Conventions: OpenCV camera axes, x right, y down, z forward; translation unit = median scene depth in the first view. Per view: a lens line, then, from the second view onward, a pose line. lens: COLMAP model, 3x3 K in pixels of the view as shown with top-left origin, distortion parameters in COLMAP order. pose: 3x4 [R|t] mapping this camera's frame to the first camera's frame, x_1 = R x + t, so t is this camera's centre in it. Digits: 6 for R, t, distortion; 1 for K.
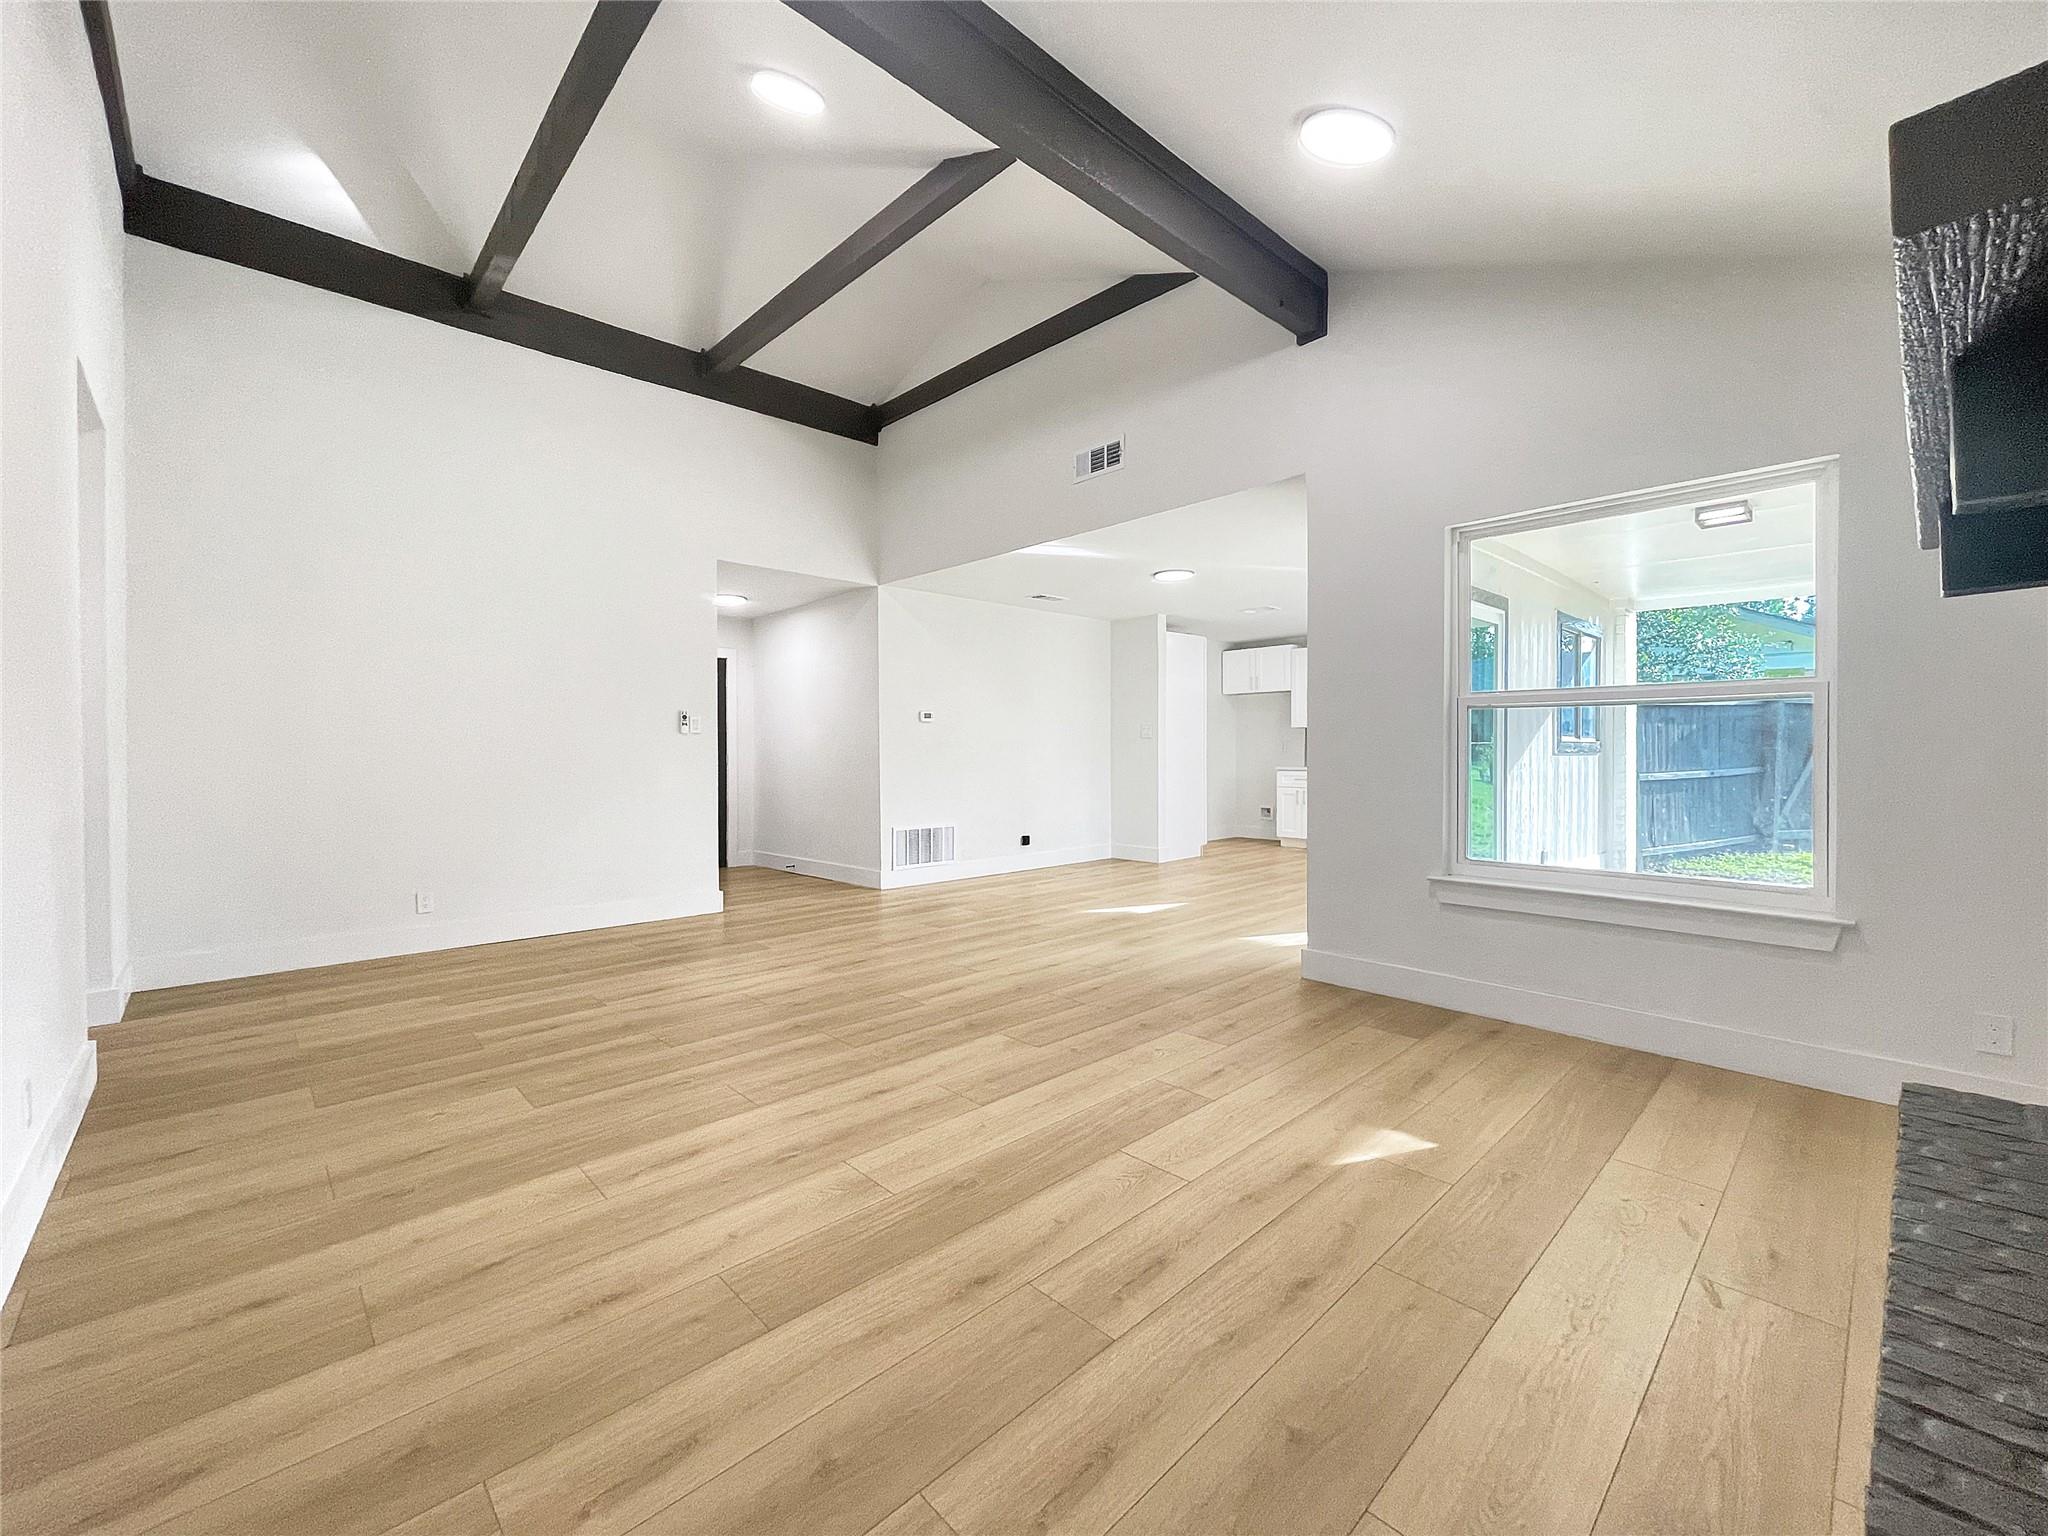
lens RADIAL K [[837.4, 0, 1022.7], [0, 837.4, 777.3], [0, 0, 1]] dist [-0.002530, -0.000221]
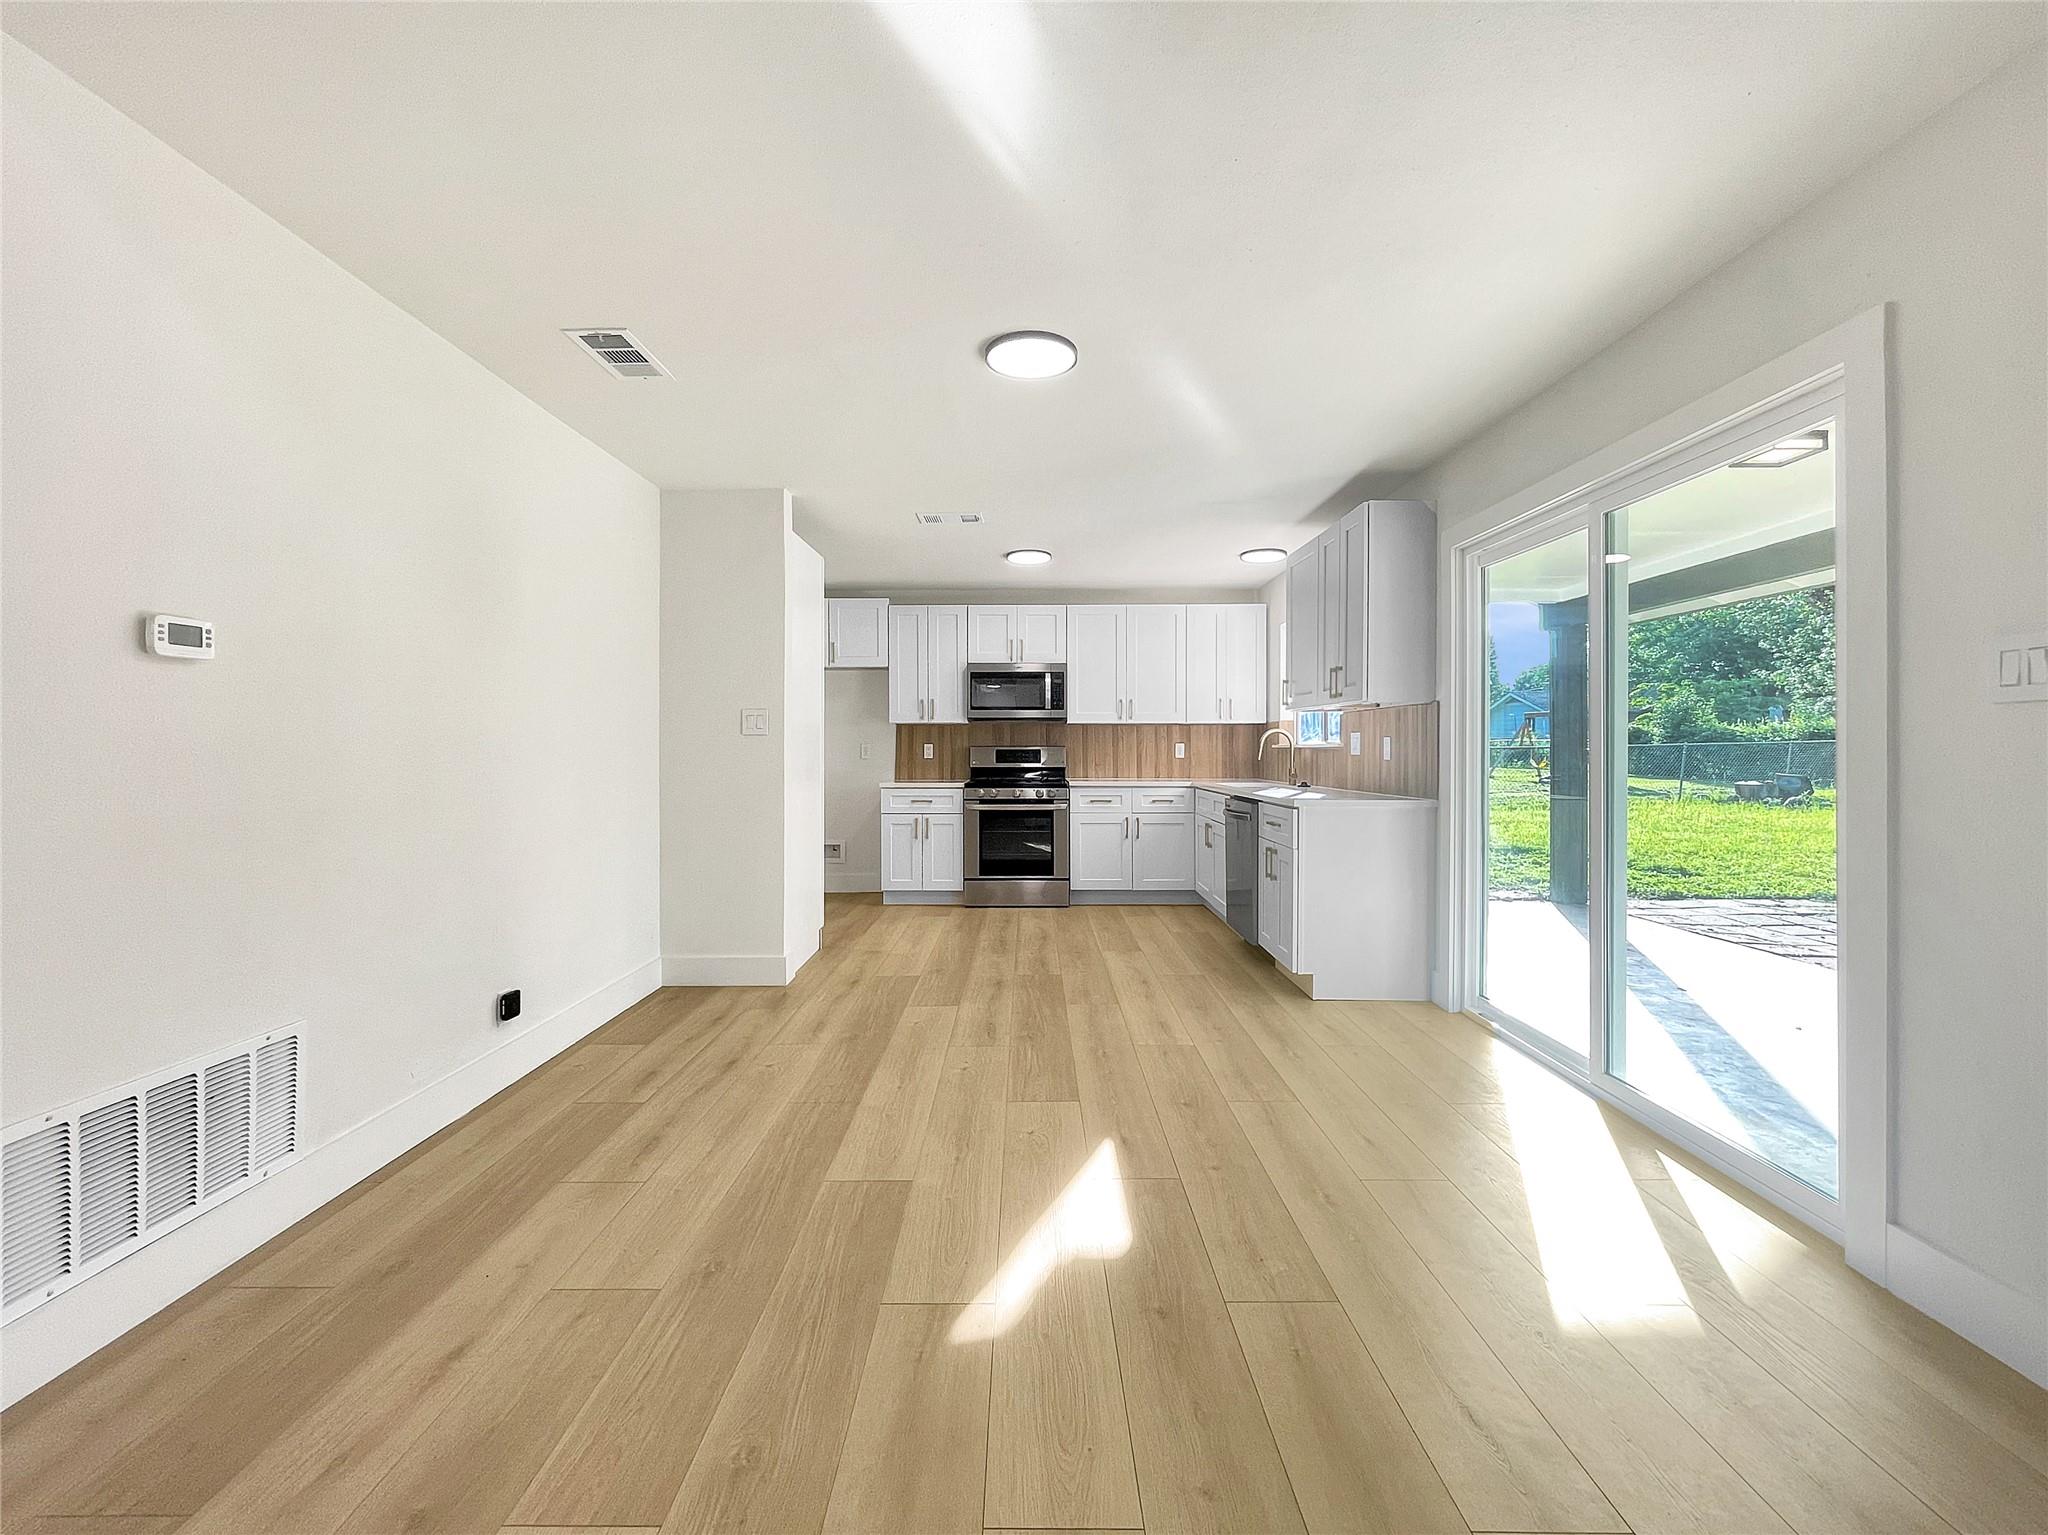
lens RADIAL K [[844.5, 0, 1015.9], [0, 844.5, 751.0], [0, 0, 1]] dist [-0.003057, -0.000233]
pose [[0.697231, 0.001173, 0.716845, -0.219290], [0.022823, 0.999455, -0.023834, -0.047465], [-0.716483, 0.032978, 0.696825, 1.162914]]
